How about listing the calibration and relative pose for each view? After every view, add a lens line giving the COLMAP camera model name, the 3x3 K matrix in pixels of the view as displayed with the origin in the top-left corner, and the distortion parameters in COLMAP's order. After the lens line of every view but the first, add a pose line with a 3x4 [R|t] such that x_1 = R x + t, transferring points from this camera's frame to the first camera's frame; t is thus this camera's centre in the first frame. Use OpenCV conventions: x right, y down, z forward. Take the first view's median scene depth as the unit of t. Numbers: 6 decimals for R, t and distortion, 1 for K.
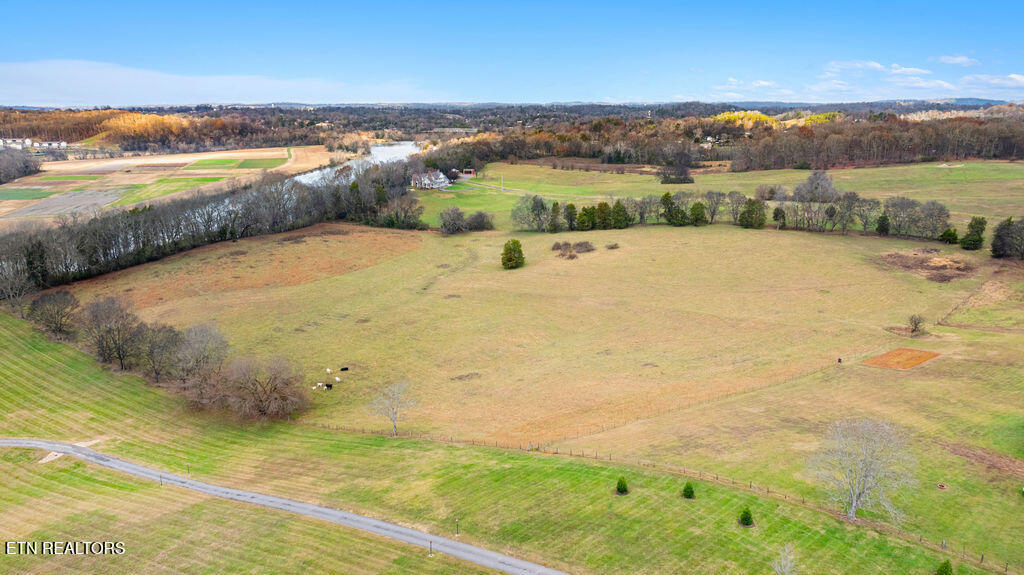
lens RADIAL K [[735.2, 0, 512.0], [0, 735.2, 287.5], [0, 0, 1]] dist [-0.022068, 0.001152]
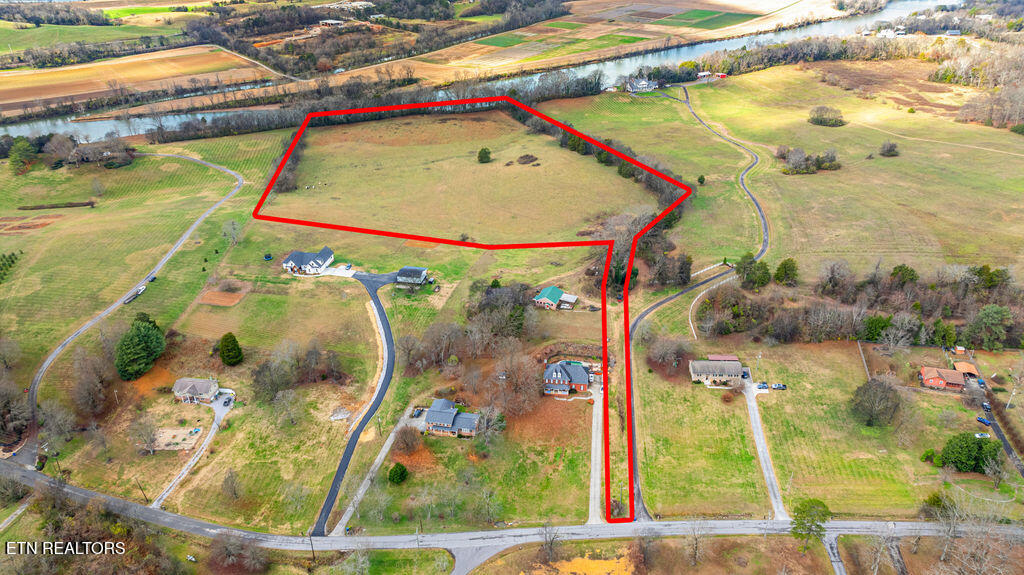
lens RADIAL K [[721.2, 0, 512.0], [0, 721.2, 287.5], [0, 0, 1]] dist [-0.022982, 0.007110]
pose [[0.626933, 0.369201, -0.686036, 1.140634], [-0.177077, 0.925061, 0.336015, -0.288907], [0.758683, -0.089178, 0.645328, -0.133322]]
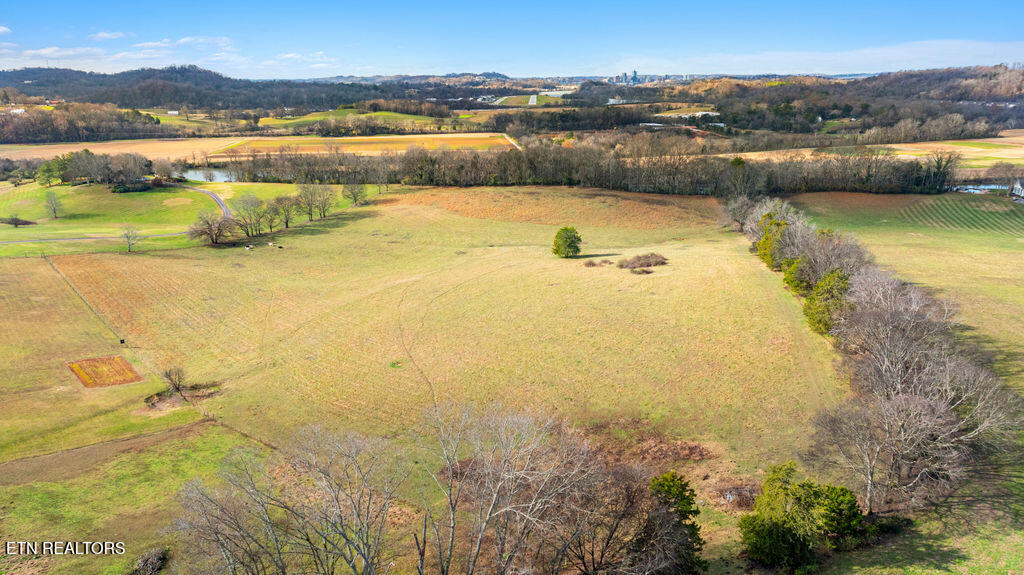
lens RADIAL K [[721.2, 0, 512.0], [0, 721.2, 287.5], [0, 0, 1]] dist [-0.022982, 0.007110]
pose [[0.094440, 0.283636, -0.954270, 0.674321], [-0.231291, 0.938577, 0.256082, -0.160790], [0.968290, 0.196530, 0.154242, 0.642042]]
